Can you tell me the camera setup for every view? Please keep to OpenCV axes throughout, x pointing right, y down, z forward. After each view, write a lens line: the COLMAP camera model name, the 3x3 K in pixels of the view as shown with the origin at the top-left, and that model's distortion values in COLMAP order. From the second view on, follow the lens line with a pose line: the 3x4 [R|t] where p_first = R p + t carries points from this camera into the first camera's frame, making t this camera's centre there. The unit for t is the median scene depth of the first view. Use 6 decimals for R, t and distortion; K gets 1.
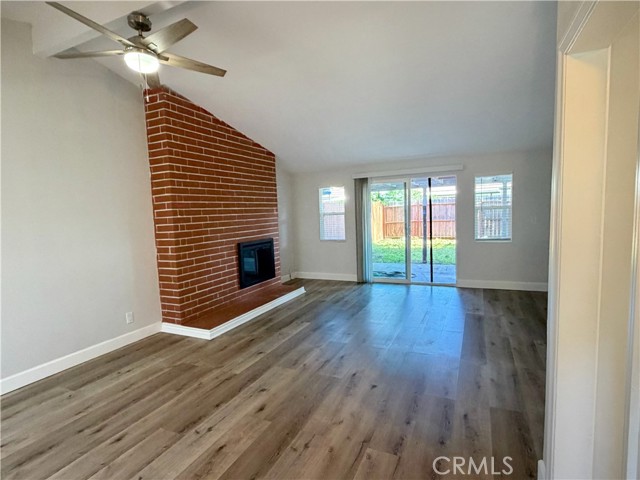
lens RADIAL K [[341.1, 0, 314.7], [0, 341.1, 245.2], [0, 0, 1]] dist [0.001486, -0.000082]
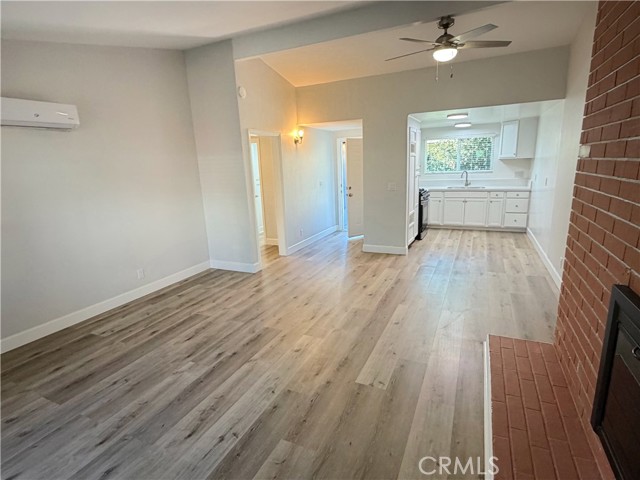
lens RADIAL K [[341.1, 0, 315.0], [0, 341.1, 240.4], [0, 0, 1]] dist [0.001486, -0.000082]
pose [[-0.996585, 0.080956, 0.016239, 0.029154], [0.081962, 0.946151, 0.313179, -0.183467], [0.009989, 0.313441, -0.949555, 1.537780]]
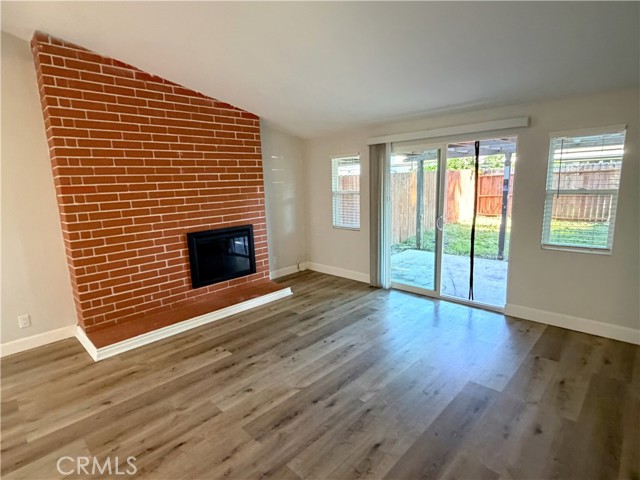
lens RADIAL K [[341.1, 0, 315.8], [0, 341.1, 243.2], [0, 0, 1]] dist [0.001486, -0.000082]
pose [[0.944065, 0.066597, -0.322965, 0.396680], [-0.034232, 0.993895, 0.104882, -0.094048], [0.327978, -0.087960, 0.940582, 0.416775]]
